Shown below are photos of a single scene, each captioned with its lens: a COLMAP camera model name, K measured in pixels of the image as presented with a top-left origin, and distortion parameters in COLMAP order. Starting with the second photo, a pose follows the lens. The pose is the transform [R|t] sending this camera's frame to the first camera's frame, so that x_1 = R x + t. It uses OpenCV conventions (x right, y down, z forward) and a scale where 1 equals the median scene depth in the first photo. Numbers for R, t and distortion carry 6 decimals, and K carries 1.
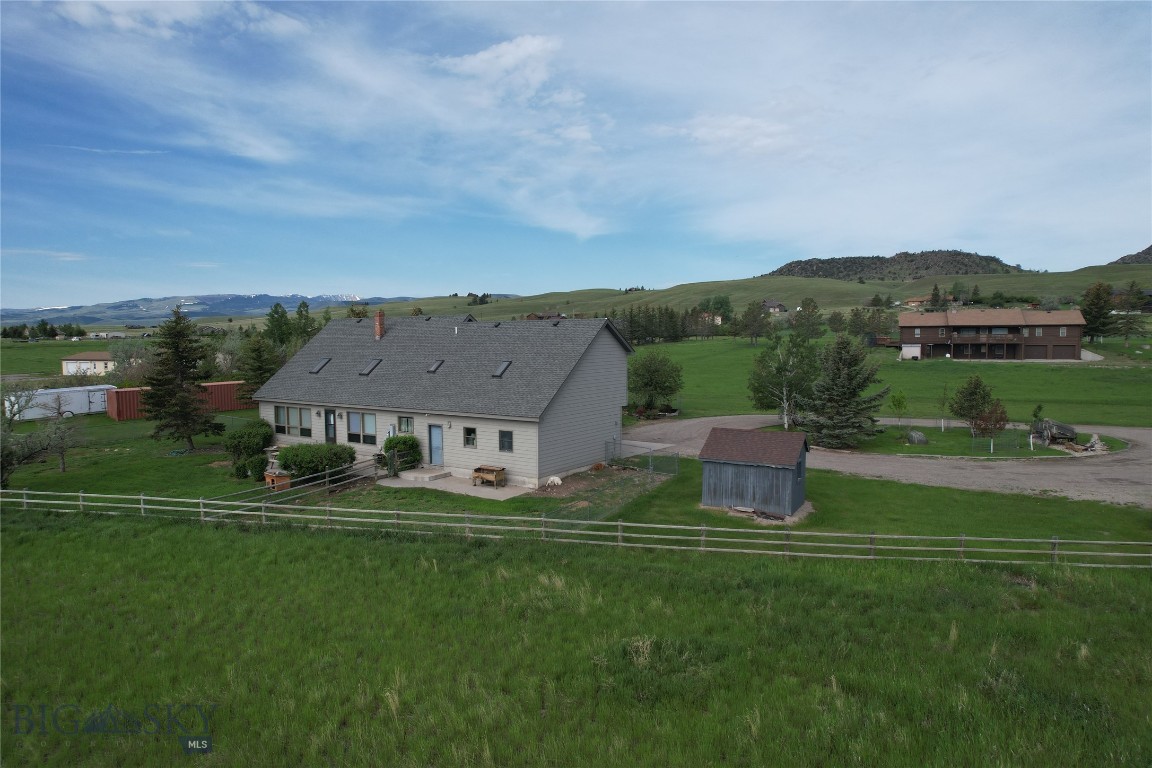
lens RADIAL K [[737.9, 0, 578.0], [0, 737.9, 381.5], [0, 0, 1]] dist [-0.065517, 0.057700]
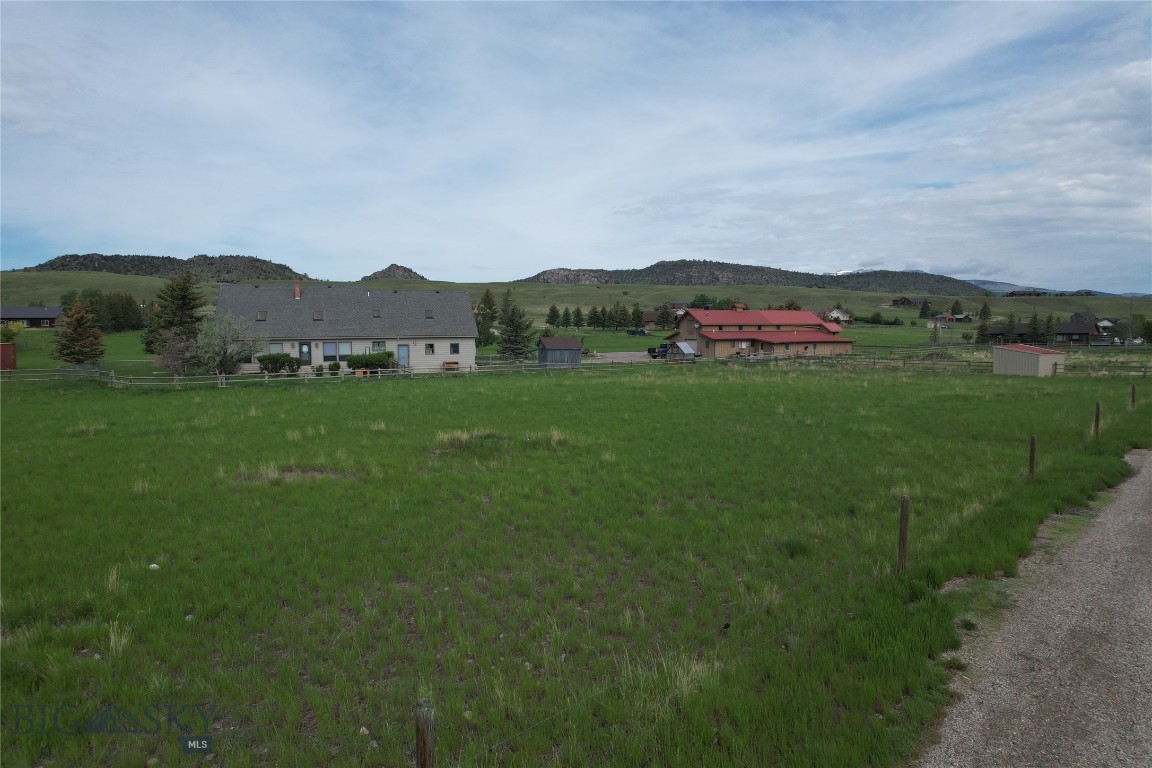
lens RADIAL K [[737.9, 0, 580.1], [0, 737.9, 383.2], [0, 0, 1]] dist [-0.065517, 0.057700]
pose [[0.597921, -0.052885, 0.799808, -1.214294], [0.056136, 0.998134, 0.024032, 0.118768], [-0.799587, 0.030529, 0.599774, -0.372526]]
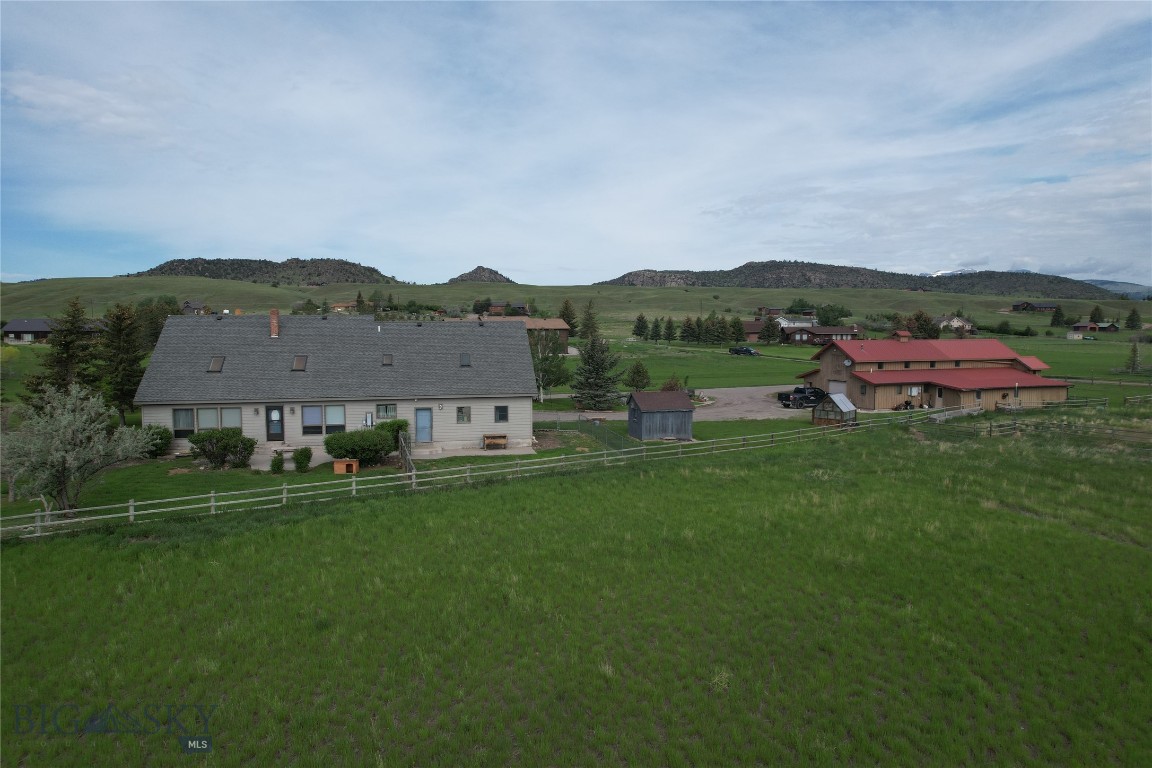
lens RADIAL K [[737.9, 0, 577.5], [0, 737.9, 377.0], [0, 0, 1]] dist [-0.065517, 0.057700]
pose [[0.687975, -0.036996, 0.724791, -0.774265], [0.044936, 0.998955, 0.008337, 0.009043], [-0.724342, 0.026834, 0.688919, 0.002363]]
